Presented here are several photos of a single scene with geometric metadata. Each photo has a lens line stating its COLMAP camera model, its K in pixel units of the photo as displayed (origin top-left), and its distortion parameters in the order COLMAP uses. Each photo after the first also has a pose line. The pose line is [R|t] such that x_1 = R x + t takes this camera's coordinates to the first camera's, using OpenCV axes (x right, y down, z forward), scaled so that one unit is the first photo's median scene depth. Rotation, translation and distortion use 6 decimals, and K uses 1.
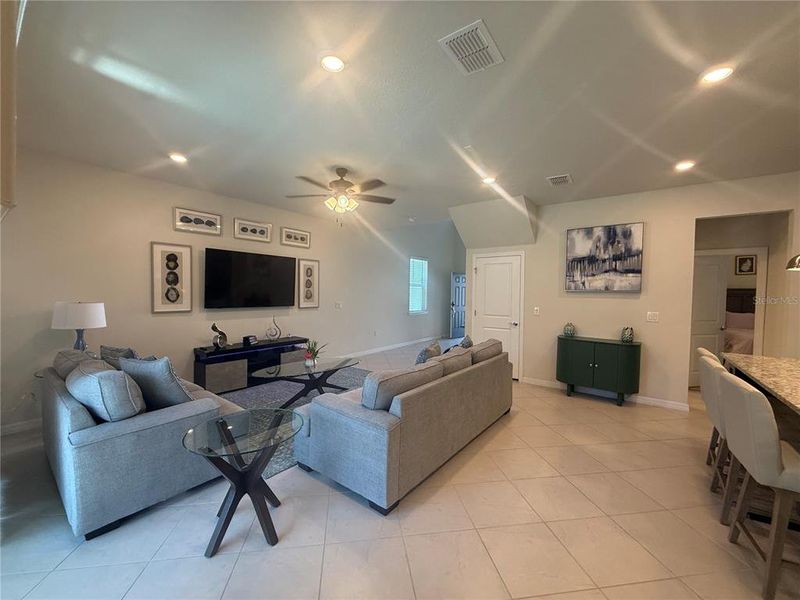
lens RADIAL K [[320.1, 0, 400.2], [0, 320.1, 302.3], [0, 0, 1]] dist [-0.001995, -0.000329]
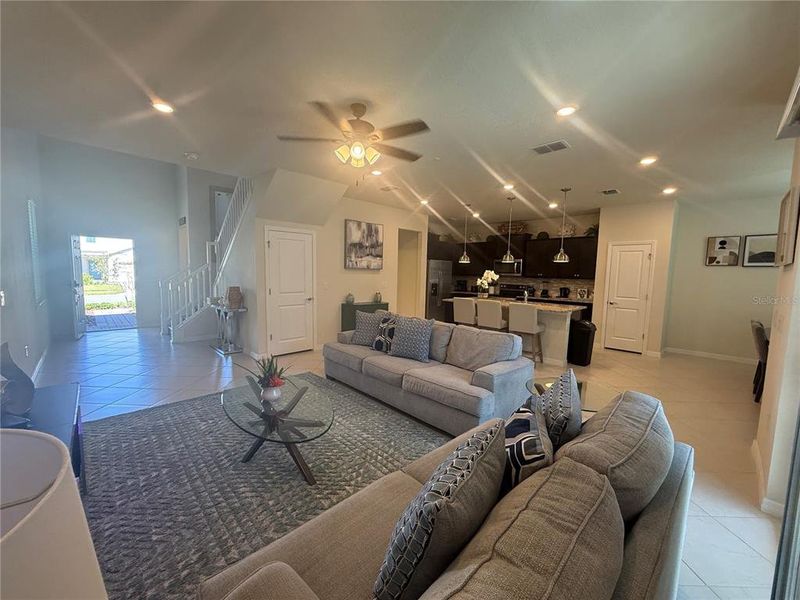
lens RADIAL K [[320.1, 0, 397.1], [0, 320.1, 300.7], [0, 0, 1]] dist [-0.001995, -0.000329]
pose [[0.148898, -0.101159, 0.983665, -0.789135], [0.010861, 0.994861, 0.100666, -0.037318], [-0.988793, -0.004306, 0.149232, 0.674339]]
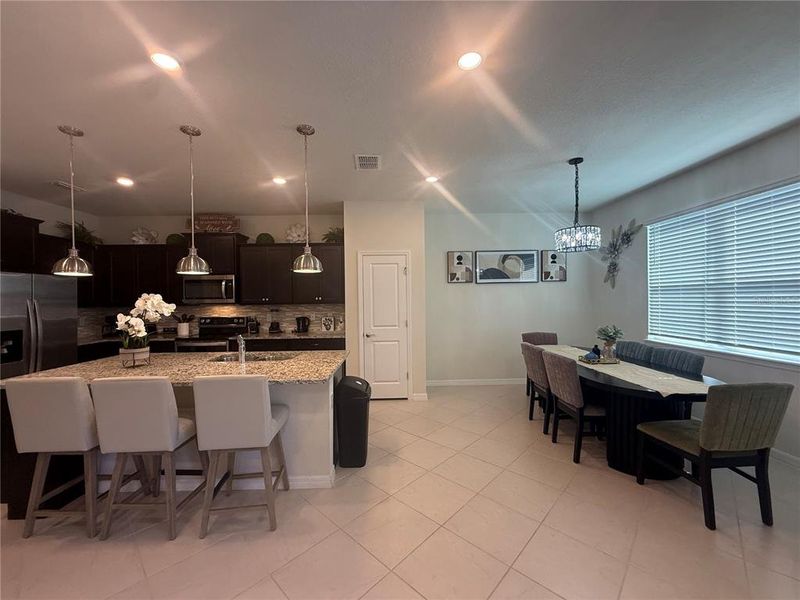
lens RADIAL K [[320.1, 0, 400.4], [0, 320.1, 300.1], [0, 0, 1]] dist [-0.001995, -0.000329]
pose [[-0.625489, -0.011372, 0.780150, -0.083986], [0.028927, 0.998868, 0.037753, -0.019984], [-0.779697, 0.046181, -0.624452, 0.488454]]
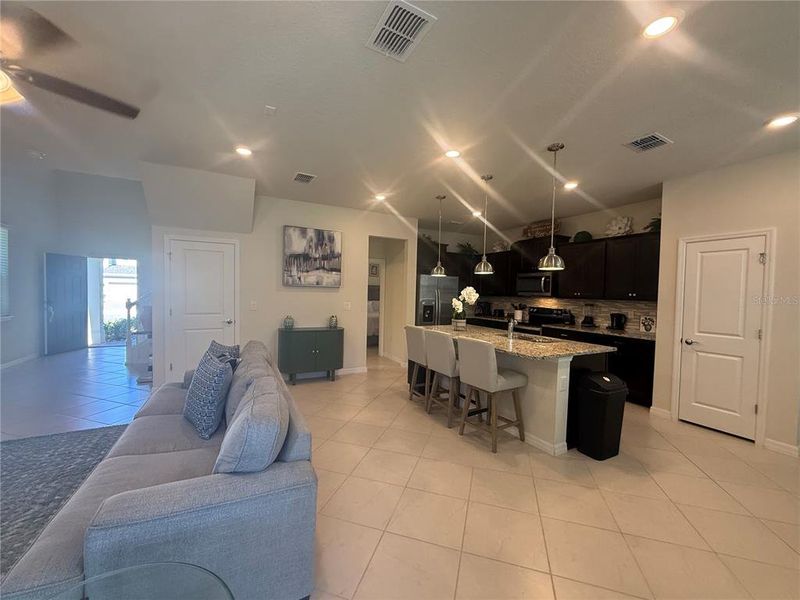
lens RADIAL K [[320.1, 0, 396.3], [0, 320.1, 301.0], [0, 0, 1]] dist [-0.001995, -0.000329]
pose [[0.427095, -0.032180, 0.903634, -0.287245], [0.012938, 0.999482, 0.029478, -0.010999], [-0.904114, -0.000899, 0.427290, 0.257896]]
